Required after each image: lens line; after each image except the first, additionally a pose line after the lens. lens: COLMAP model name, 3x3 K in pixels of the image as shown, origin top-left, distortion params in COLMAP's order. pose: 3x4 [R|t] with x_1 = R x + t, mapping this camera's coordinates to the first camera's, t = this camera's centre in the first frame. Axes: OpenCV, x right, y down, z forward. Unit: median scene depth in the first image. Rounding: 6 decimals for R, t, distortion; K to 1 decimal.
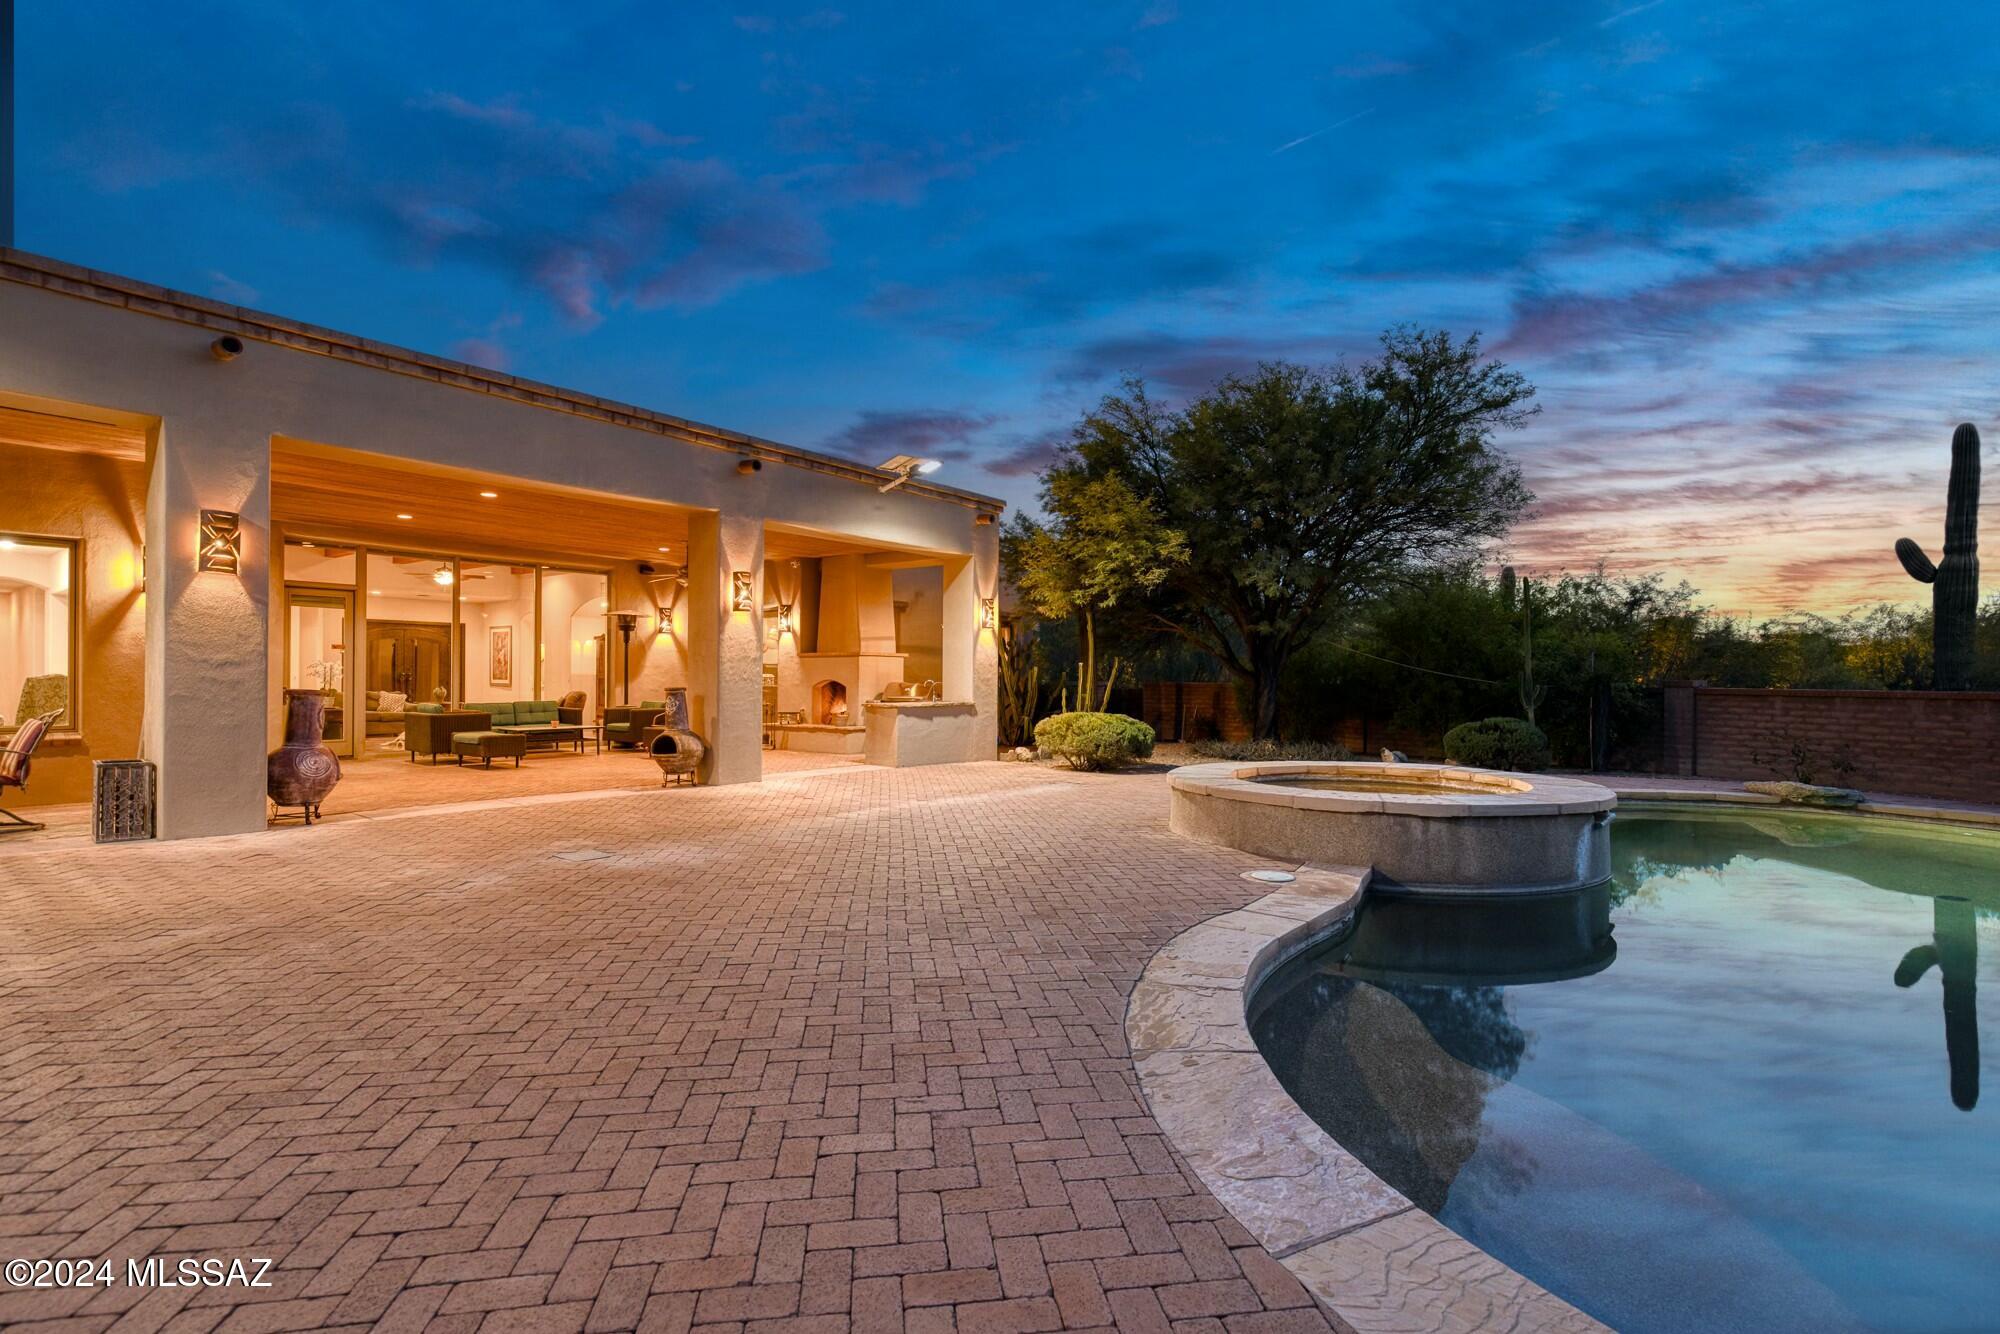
lens RADIAL K [[920.6, 0, 1000.0], [0, 920.6, 667.0], [0, 0, 1]] dist [0.003552, -0.000340]
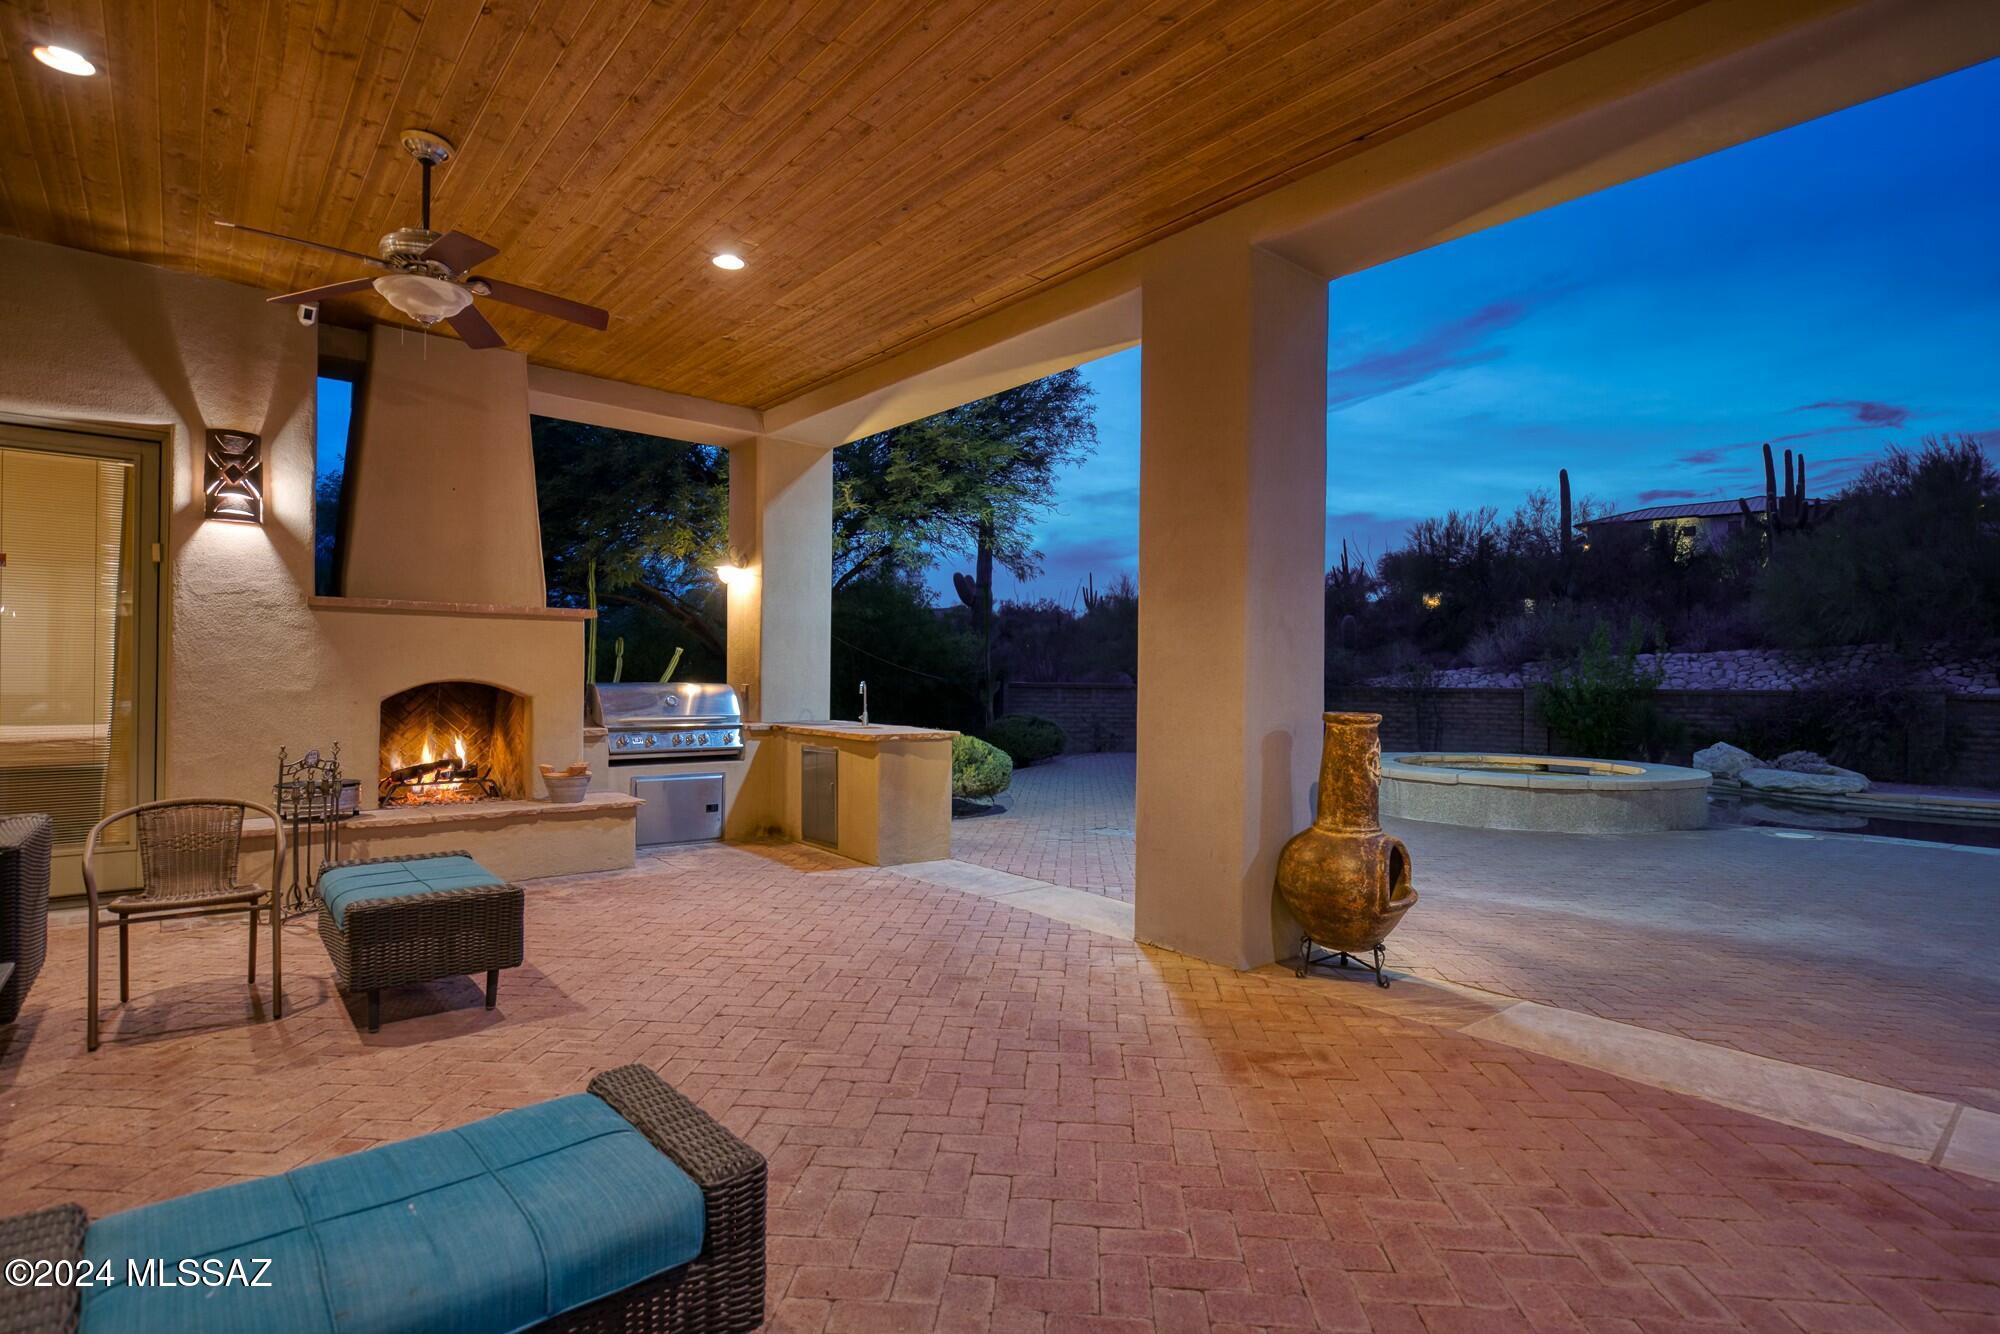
lens RADIAL K [[992.7, 0, 1000.0], [0, 992.7, 667.0], [0, 0, 1]] dist [0.001912, 0.000600]
pose [[0.204292, 0.008777, 0.978871, -0.627784], [-0.016726, 0.999845, -0.005475, 0.010002], [-0.978767, -0.015254, 0.204407, 0.859424]]
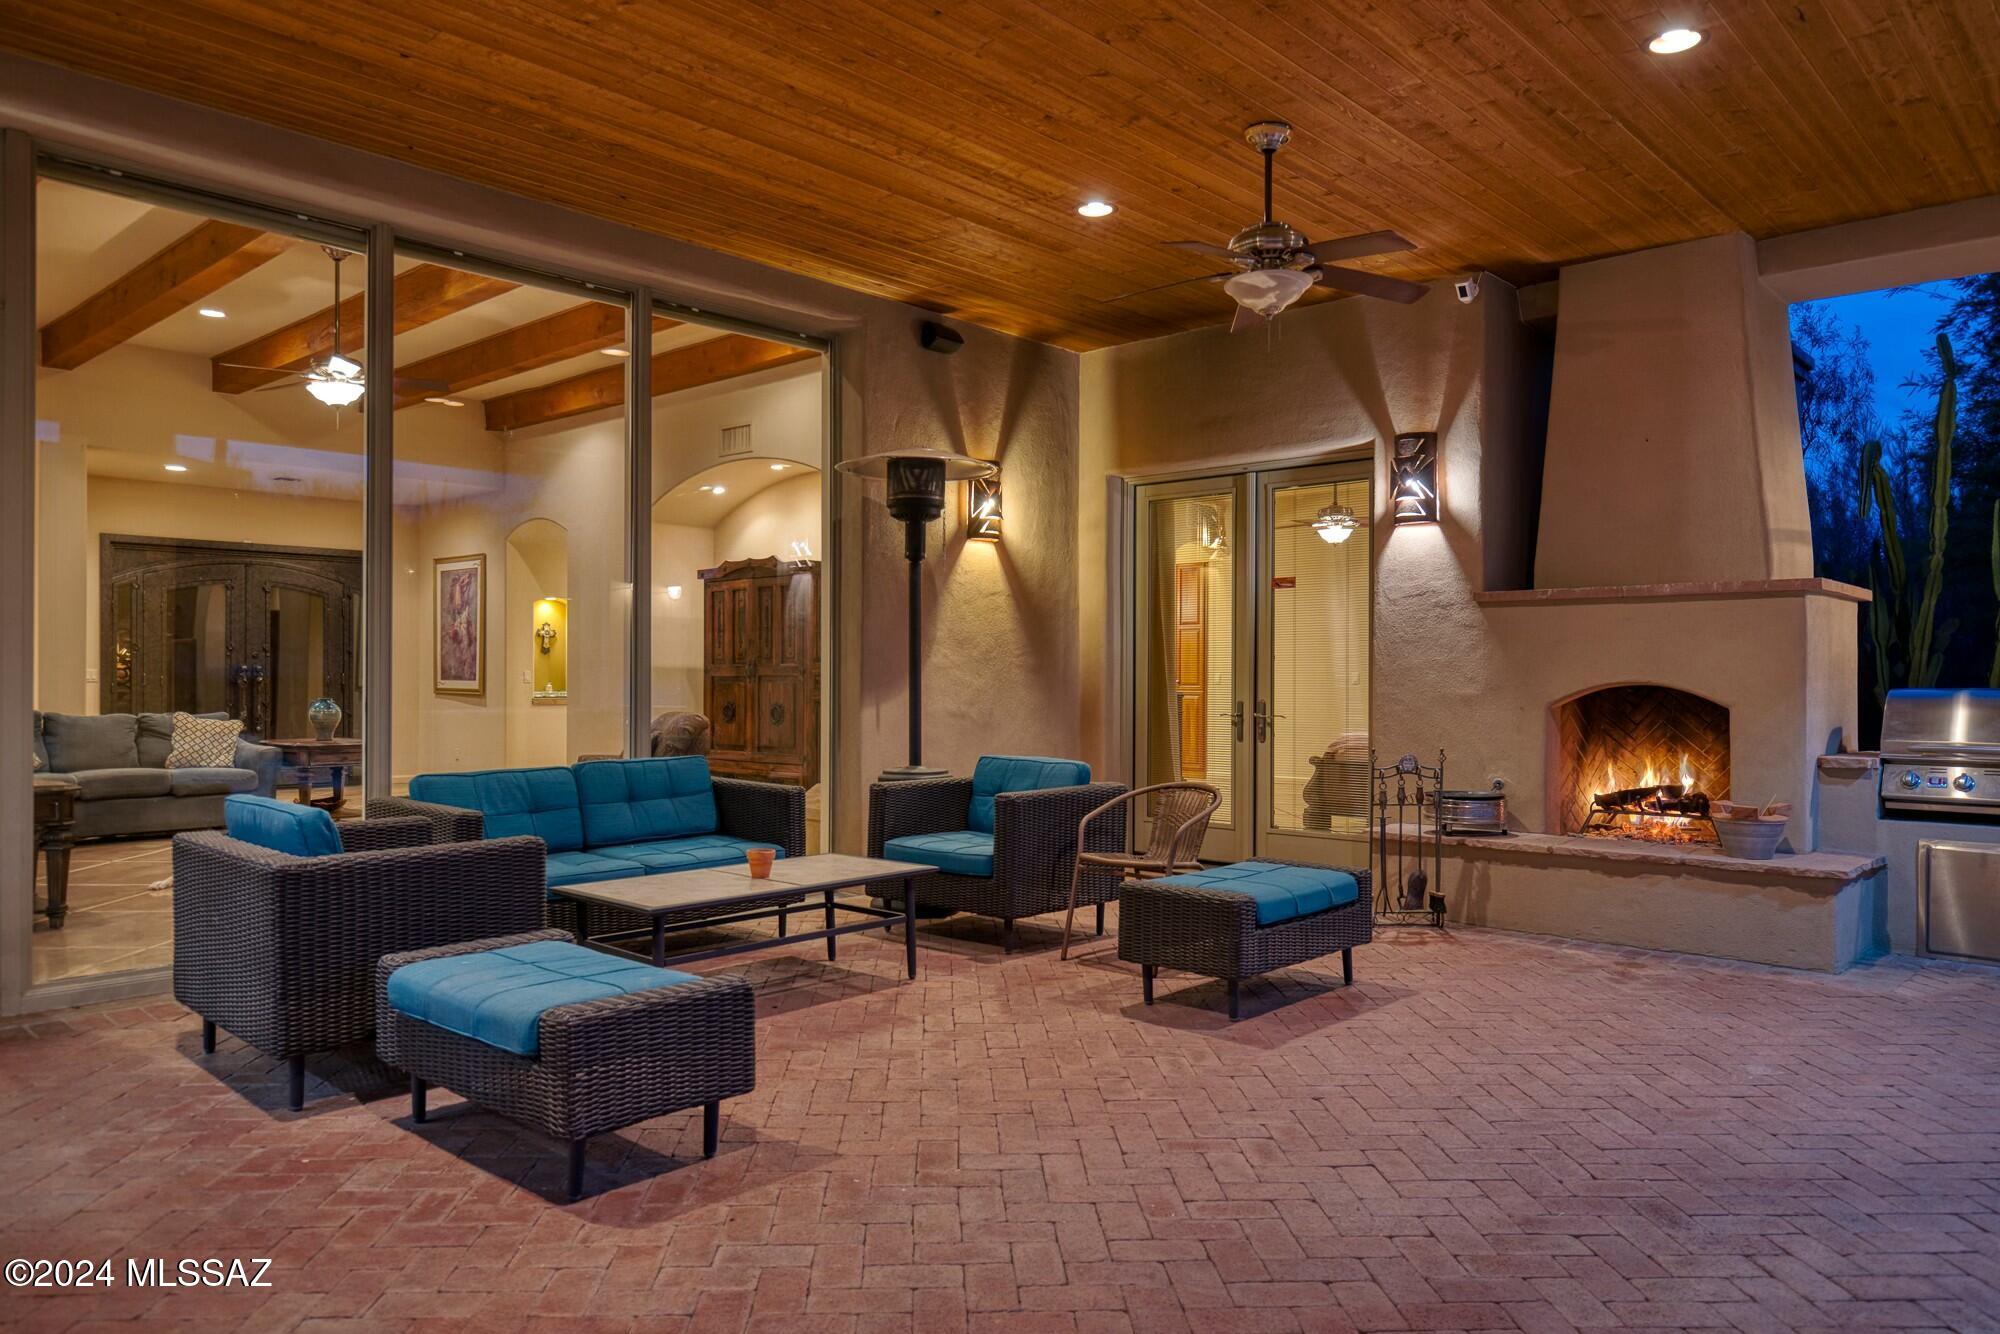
lens RADIAL K [[1352.3, 0, 1000.0], [0, 1352.3, 667.0], [0, 0, 1]] dist [-0.003157, 0.001817]
pose [[0.996320, -0.001636, -0.085694, -0.413959], [0.001874, 0.999995, 0.002701, 0.010099], [0.085689, -0.002852, 0.996318, 0.685306]]
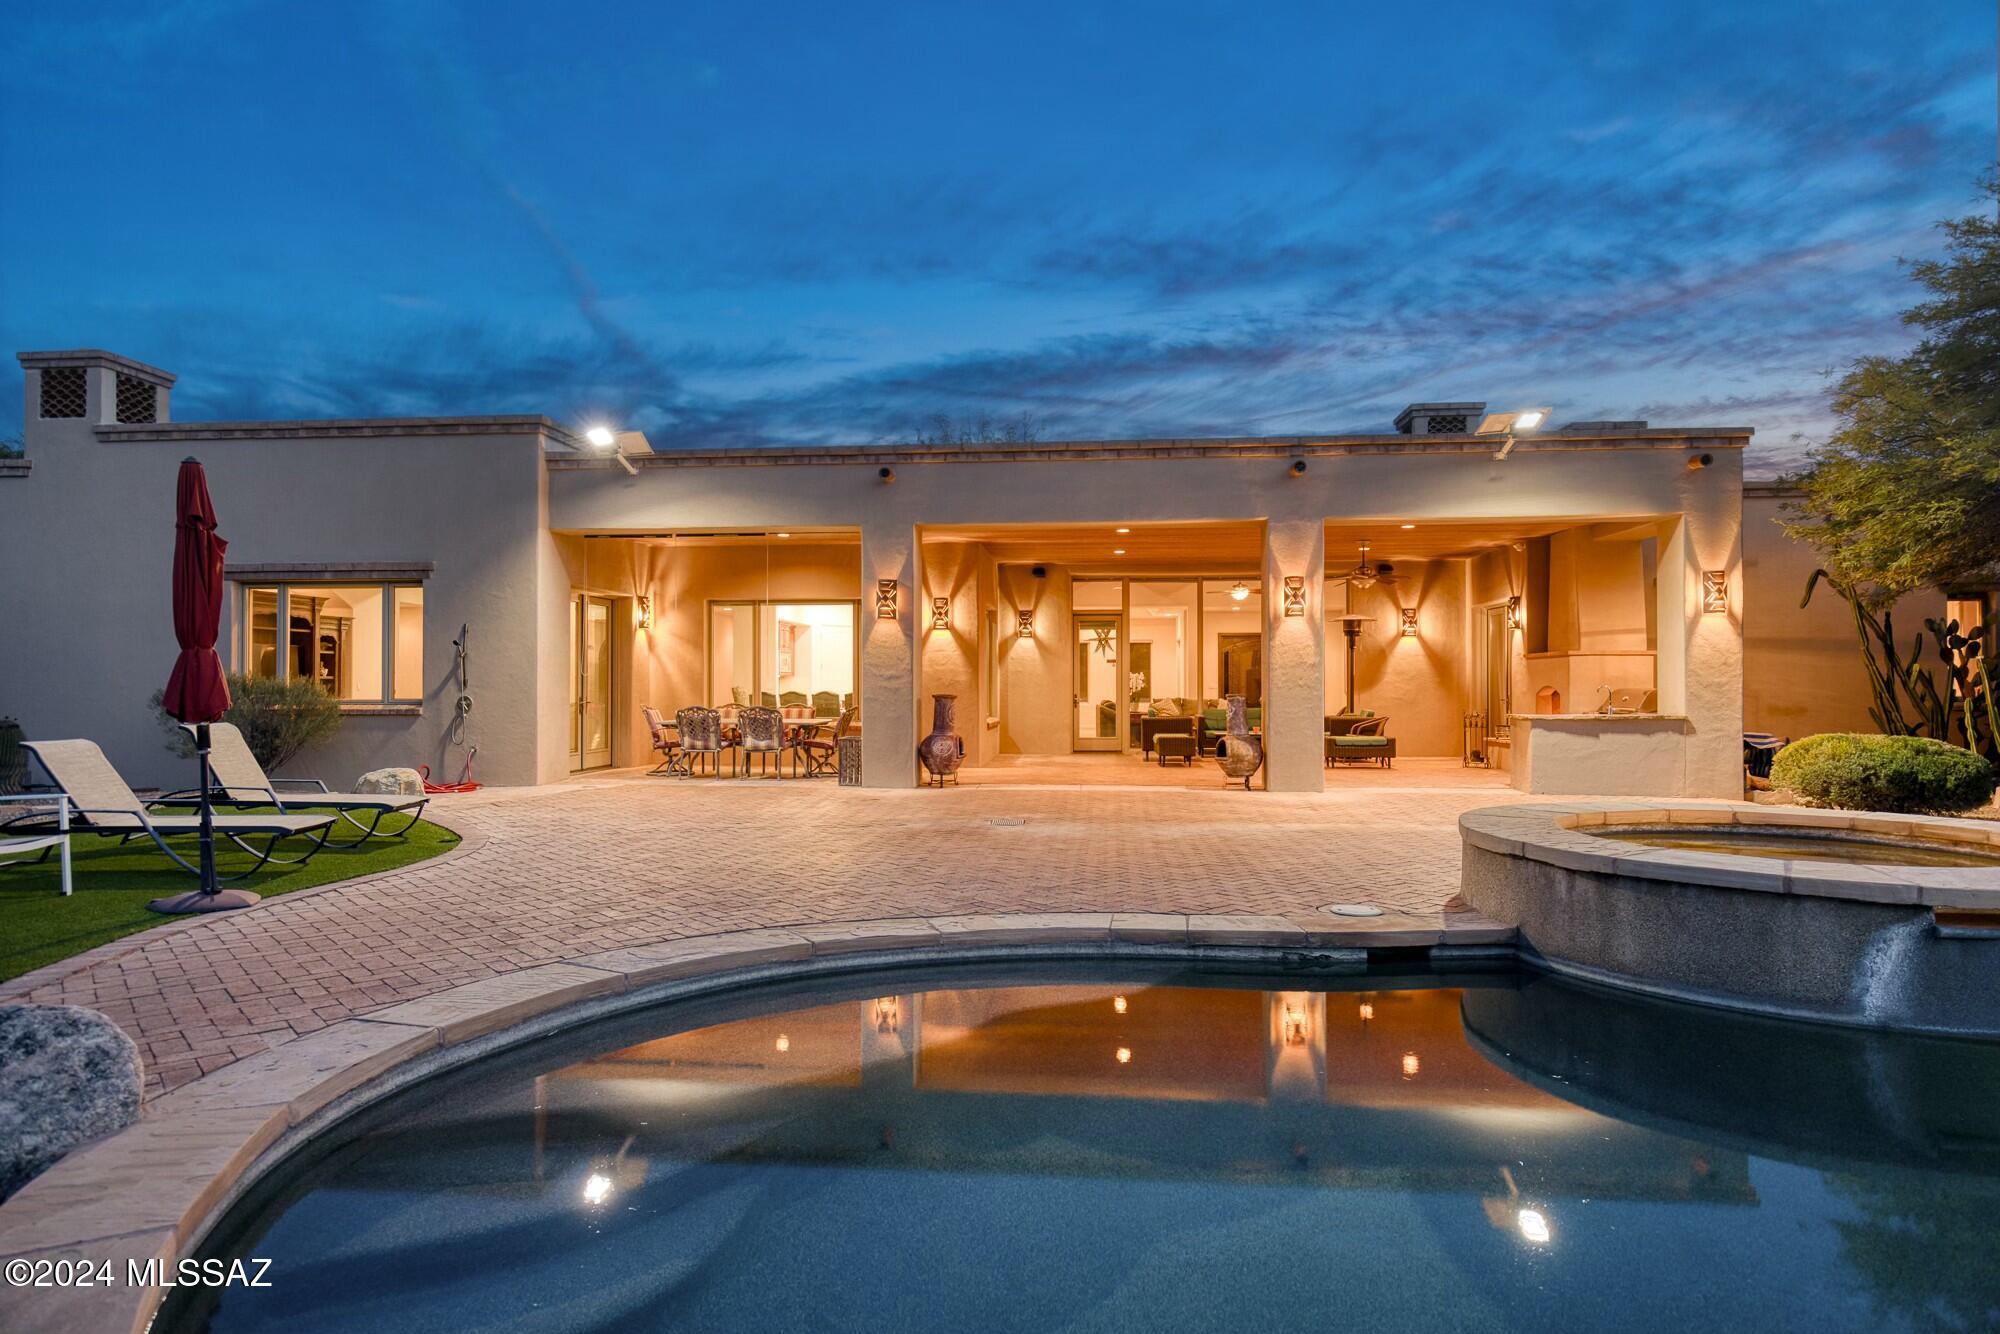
lens RADIAL K [[1131.2, 0, 1000.0], [0, 1131.2, 667.0], [0, 0, 1]] dist [-0.002953, -0.000514]
pose [[0.539862, -0.020163, -0.841512, 0.469585], [0.015246, 0.999783, -0.014174, 0.004686], [0.841615, -0.005178, 0.540053, 0.069542]]
